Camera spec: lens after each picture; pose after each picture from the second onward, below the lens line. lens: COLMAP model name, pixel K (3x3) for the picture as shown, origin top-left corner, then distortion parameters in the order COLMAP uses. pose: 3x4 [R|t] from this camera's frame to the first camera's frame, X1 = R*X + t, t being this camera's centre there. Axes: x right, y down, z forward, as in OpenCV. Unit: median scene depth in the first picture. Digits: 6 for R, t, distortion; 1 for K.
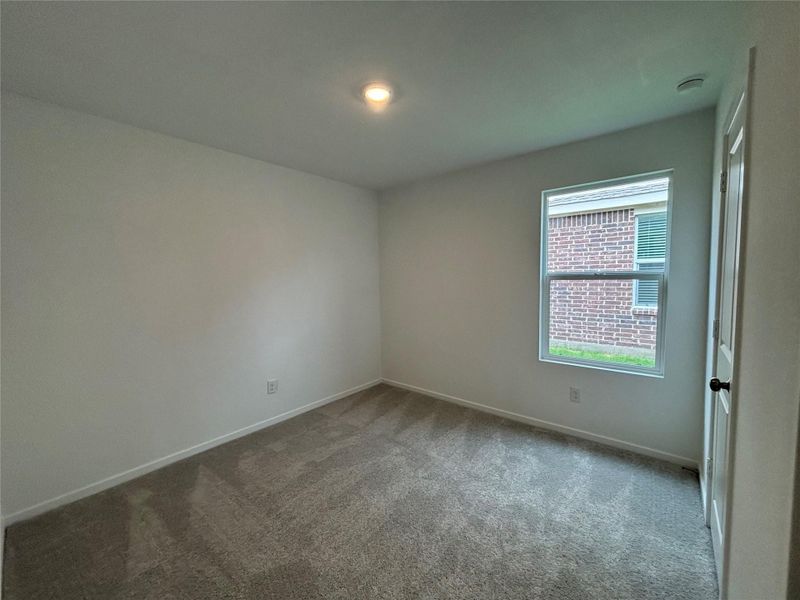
lens RADIAL K [[322.5, 0, 400.0], [0, 322.5, 300.0], [0, 0, 1]] dist [0.000807, 0.000052]
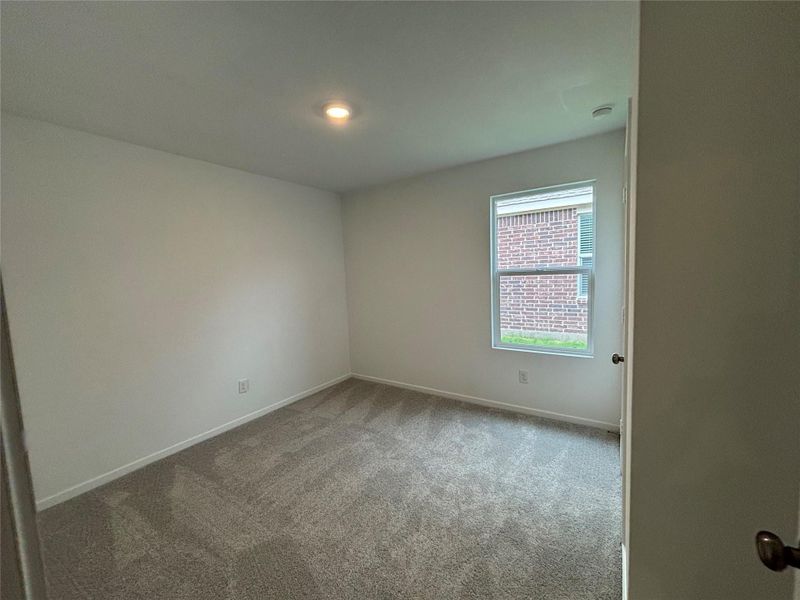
lens RADIAL K [[322.5, 0, 400.0], [0, 322.5, 300.0], [0, 0, 1]] dist [0.000807, 0.000052]
pose [[0.994243, -0.032526, 0.102092, 0.006087], [0.031219, 0.999409, 0.014376, -0.007801], [-0.102499, -0.011106, 0.994671, -0.100567]]
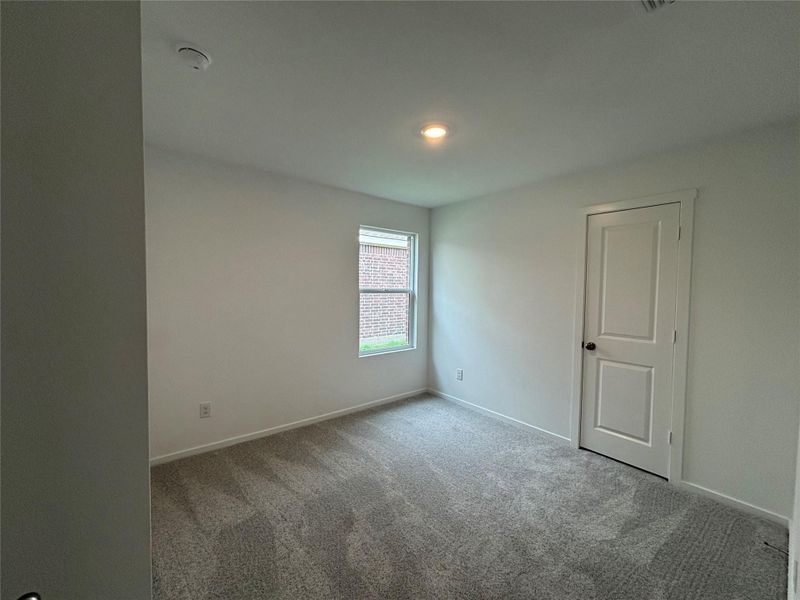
lens RADIAL K [[322.5, 0, 400.0], [0, 322.5, 300.0], [0, 0, 1]] dist [0.000807, 0.000052]
pose [[0.182573, -0.020219, 0.982984, -1.052859], [0.053079, 0.998533, 0.010680, -0.056140], [-0.981758, 0.050226, 0.183378, 0.832244]]
